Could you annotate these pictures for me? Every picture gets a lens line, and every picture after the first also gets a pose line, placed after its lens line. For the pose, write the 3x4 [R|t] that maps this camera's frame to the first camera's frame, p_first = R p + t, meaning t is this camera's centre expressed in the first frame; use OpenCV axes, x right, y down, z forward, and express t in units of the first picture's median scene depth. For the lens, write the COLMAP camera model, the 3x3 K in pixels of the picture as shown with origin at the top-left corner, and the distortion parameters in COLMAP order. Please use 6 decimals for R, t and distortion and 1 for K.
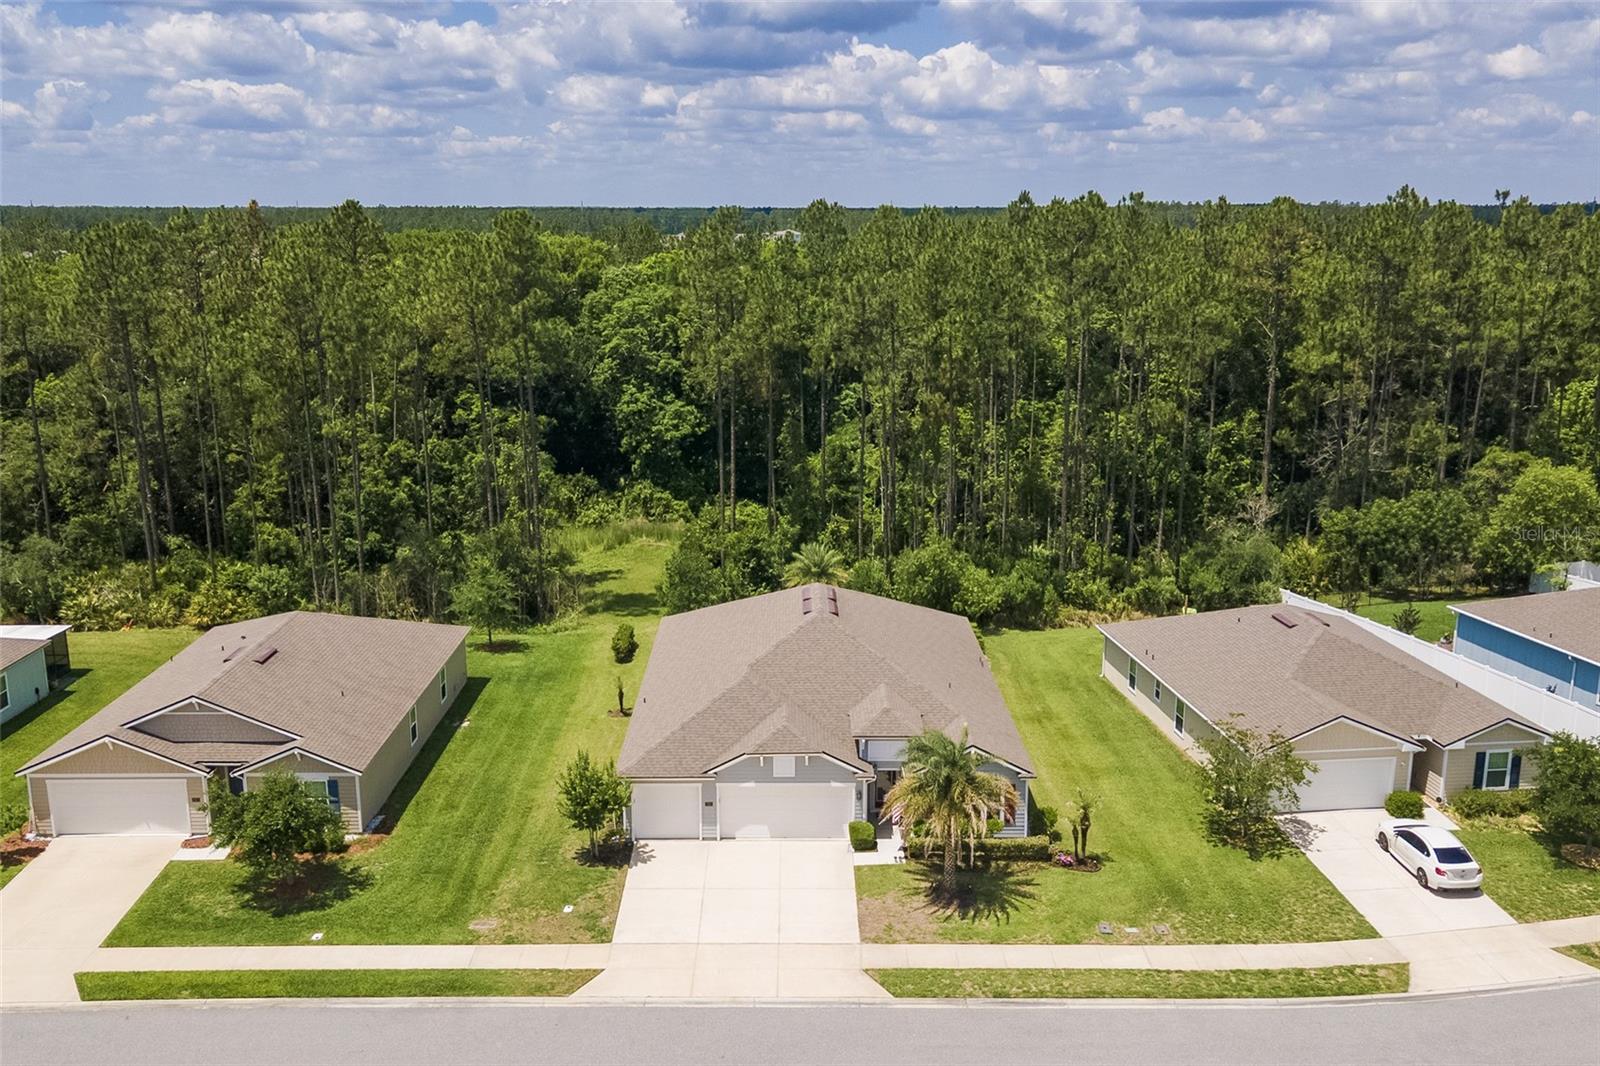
lens RADIAL K [[1434.8, 0, 800.0], [0, 1434.8, 533.0], [0, 0, 1]] dist [0.005377, -0.007886]
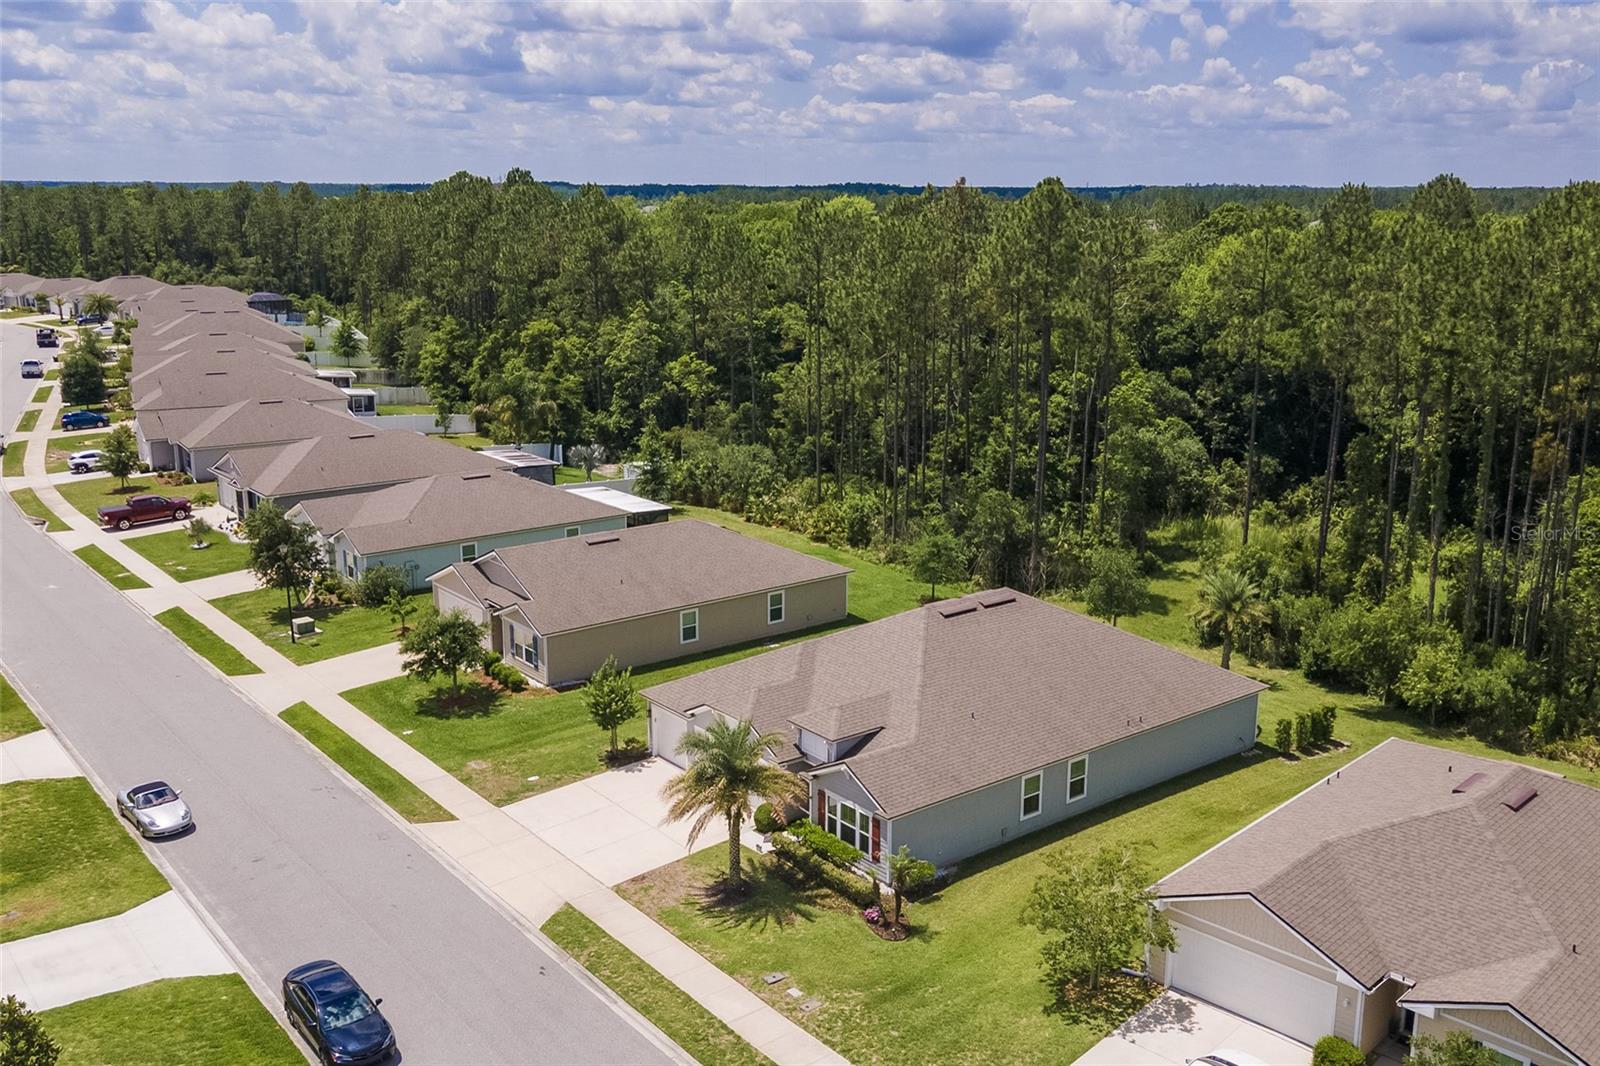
lens RADIAL K [[1434.8, 0, 800.0], [0, 1434.8, 533.0], [0, 0, 1]] dist [0.005377, -0.007886]
pose [[0.616574, 0.183098, -0.765710, 0.850474], [-0.171284, 0.980481, 0.096532, -0.088071], [0.768439, 0.071635, 0.635901, 0.410269]]
